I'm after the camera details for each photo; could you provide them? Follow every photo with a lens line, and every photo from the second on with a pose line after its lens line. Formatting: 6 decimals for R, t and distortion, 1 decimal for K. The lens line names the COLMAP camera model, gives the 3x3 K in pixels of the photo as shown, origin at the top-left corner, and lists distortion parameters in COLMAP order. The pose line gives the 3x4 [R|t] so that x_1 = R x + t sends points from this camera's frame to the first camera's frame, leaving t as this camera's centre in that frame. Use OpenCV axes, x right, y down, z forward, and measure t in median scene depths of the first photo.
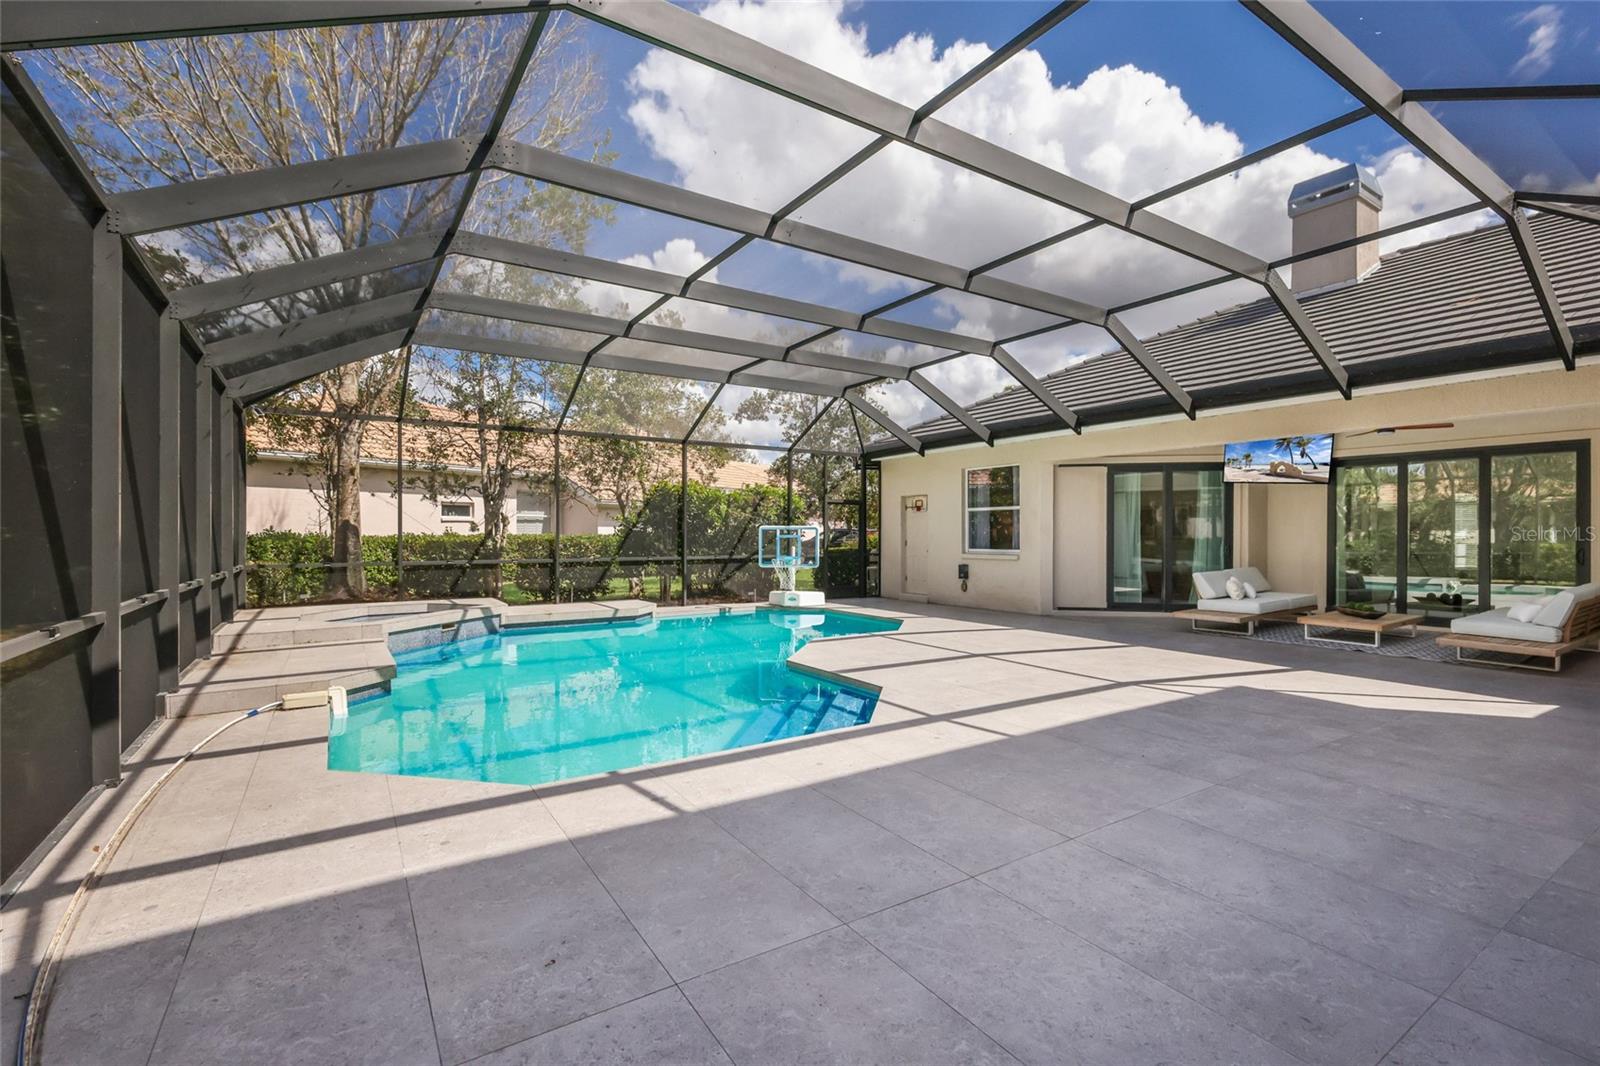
lens RADIAL K [[711.6, 0, 800.0], [0, 711.6, 533.0], [0, 0, 1]] dist [0.001239, 0.000119]
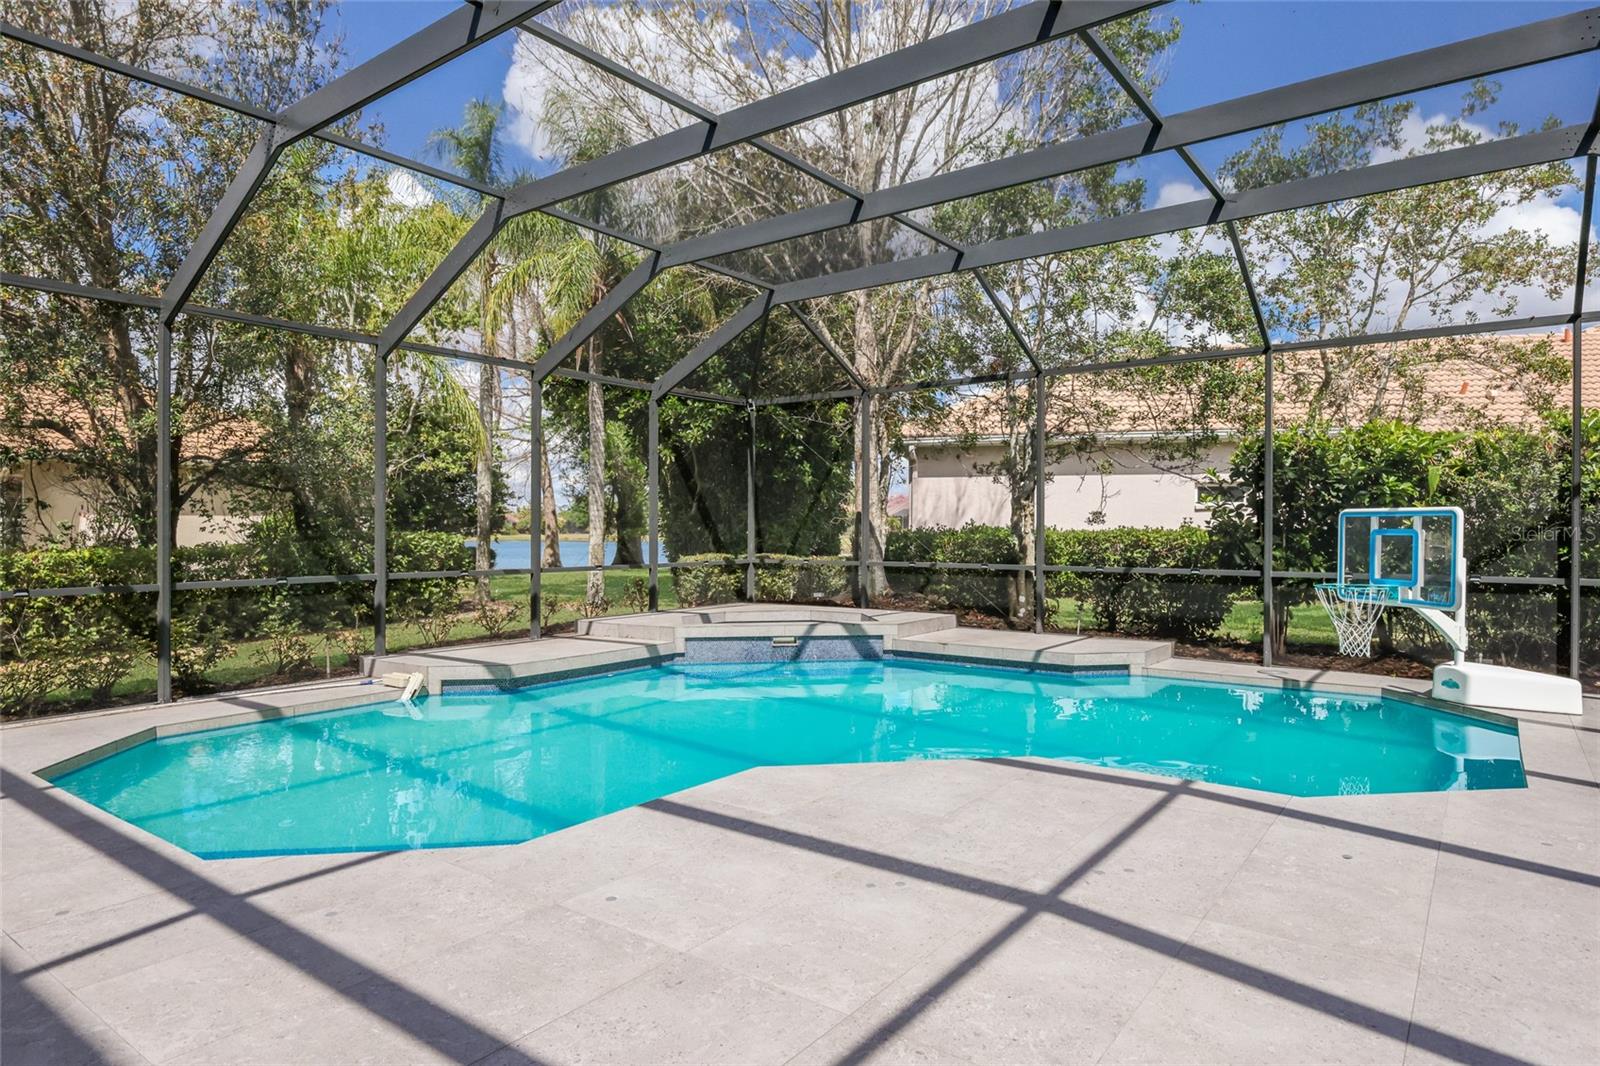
lens RADIAL K [[940.5, 0, 796.8], [0, 940.5, 527.2], [0, 0, 1]] dist [-0.000553, 0.000572]
pose [[0.345794, -0.001903, -0.938308, 0.376569], [0.003276, 0.999994, -0.000821, 0.000971], [0.938305, -0.002790, 0.345798, 0.460446]]
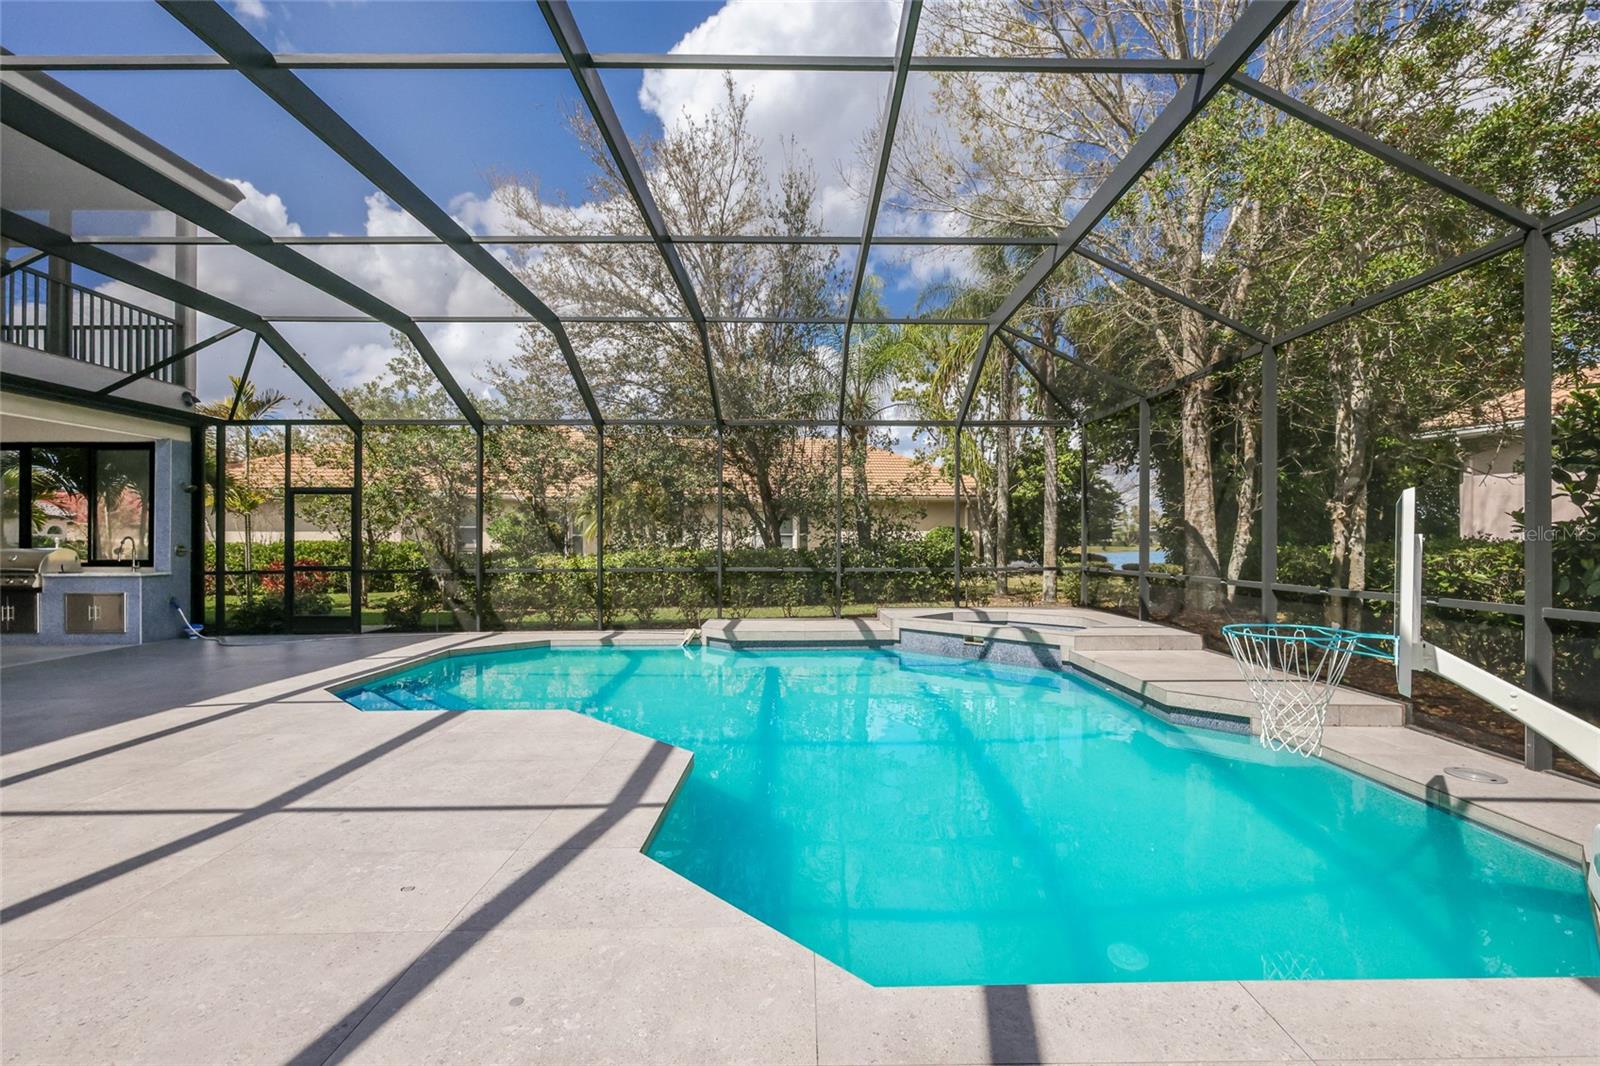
lens RADIAL K [[701.9, 0, 803.4], [0, 701.9, 524.3], [0, 0, 1]] dist [0.001276, 0.000157]
pose [[-0.540734, -0.018263, -0.840996, 0.270724], [0.006476, 0.999644, -0.025872, 0.004201], [0.841169, -0.019436, -0.540423, 0.937403]]
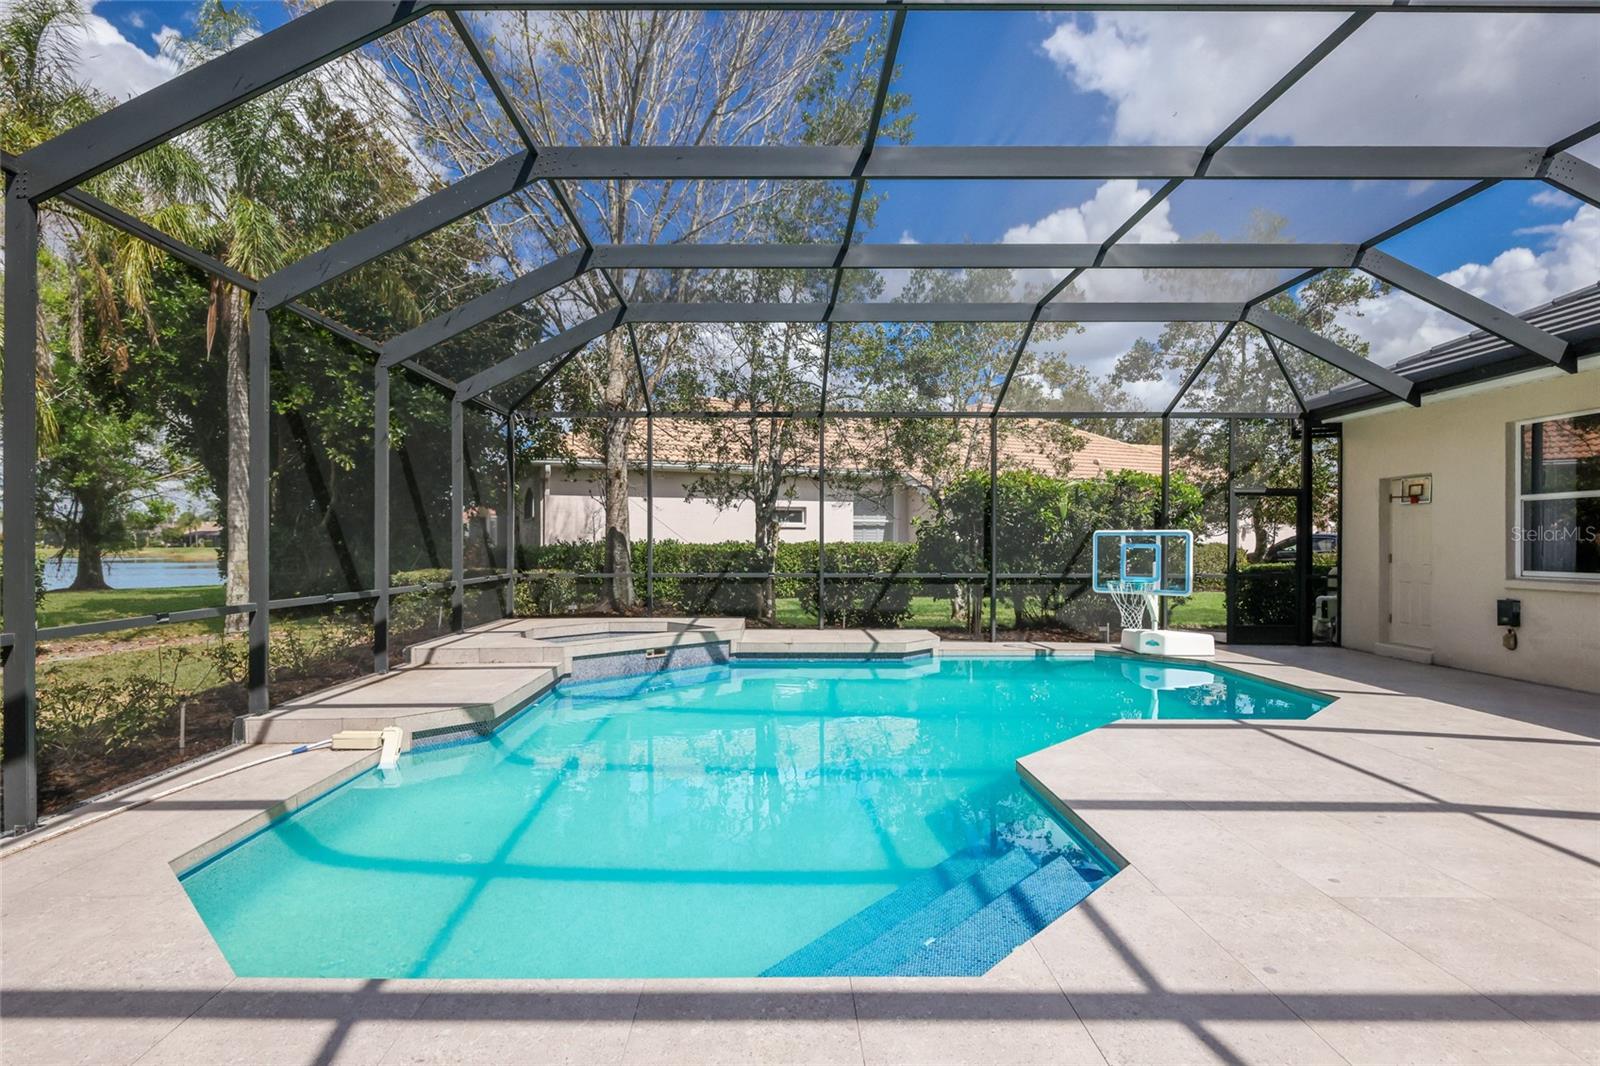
lens RADIAL K [[807.4, 0, 777.1], [0, 807.4, 535.5], [0, 0, 1]] dist [-0.001066, 0.000151]
pose [[0.840602, -0.003630, -0.541642, 0.101705], [-0.000021, 0.999977, -0.006735, -0.000042], [0.541654, 0.005673, 0.840583, 0.199470]]
